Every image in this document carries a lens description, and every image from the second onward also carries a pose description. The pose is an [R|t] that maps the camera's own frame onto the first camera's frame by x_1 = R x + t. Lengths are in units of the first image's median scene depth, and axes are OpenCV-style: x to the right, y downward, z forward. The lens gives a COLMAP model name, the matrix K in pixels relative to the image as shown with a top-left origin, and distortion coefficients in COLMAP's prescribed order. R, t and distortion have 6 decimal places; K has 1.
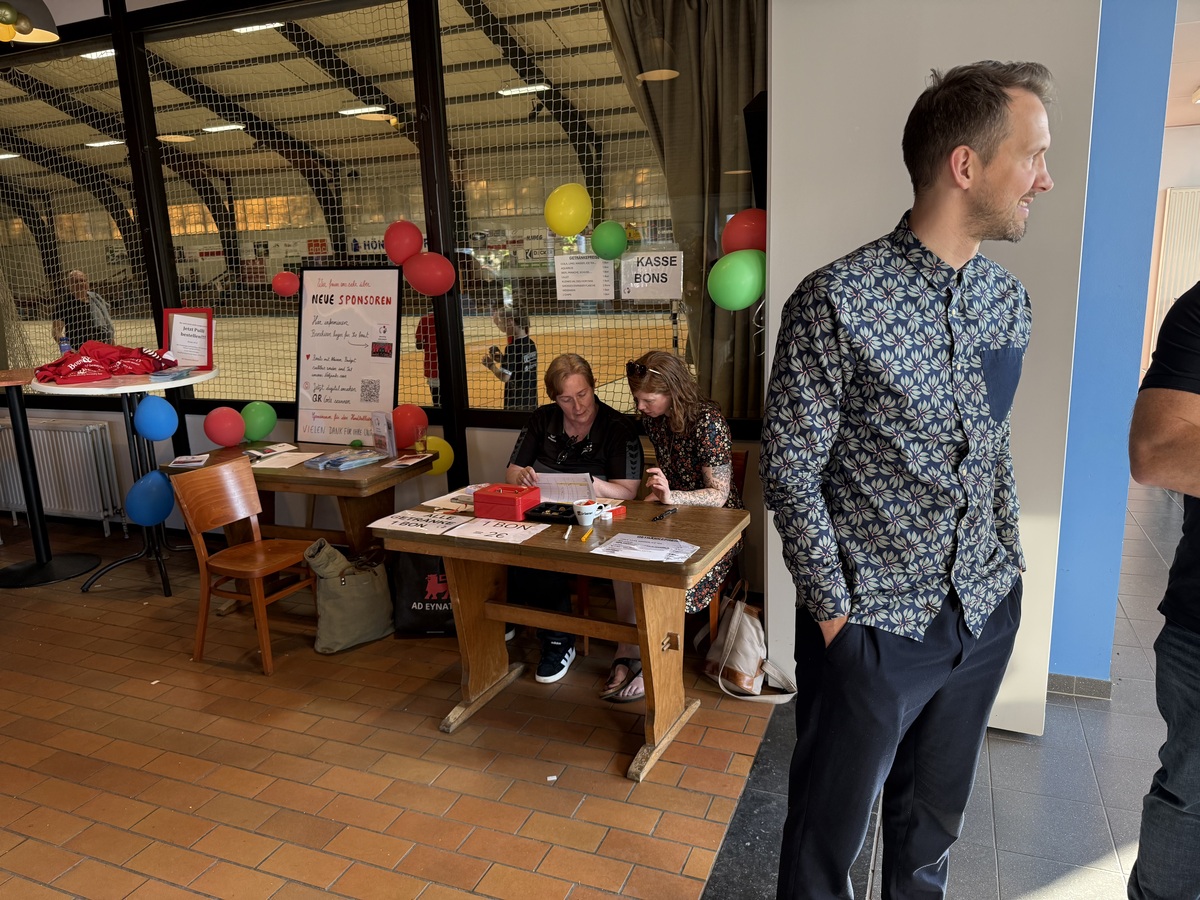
lens RADIAL K [[854.5, 0, 595.7], [0, 854.5, 444.3], [0, 0, 1]] dist [0.110573, -0.177672]
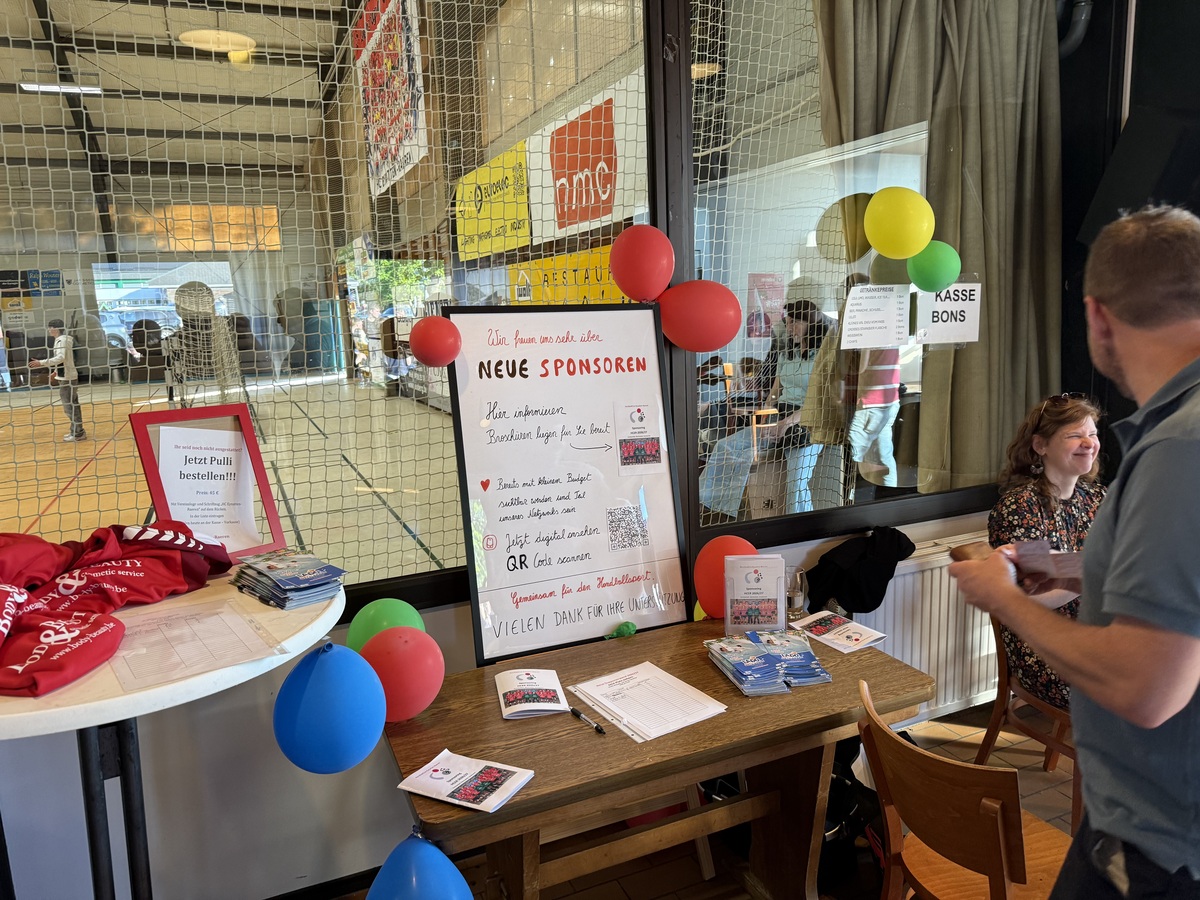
lens RADIAL K [[856.3, 0, 593.2], [0, 856.3, 460.5], [0, 0, 1]] dist [0.108892, -0.174752]
pose [[0.689310, -0.115049, 0.715273, -0.651487], [0.171665, 0.985131, -0.006978, -0.102332], [-0.703835, 0.127598, 0.698810, 0.615626]]
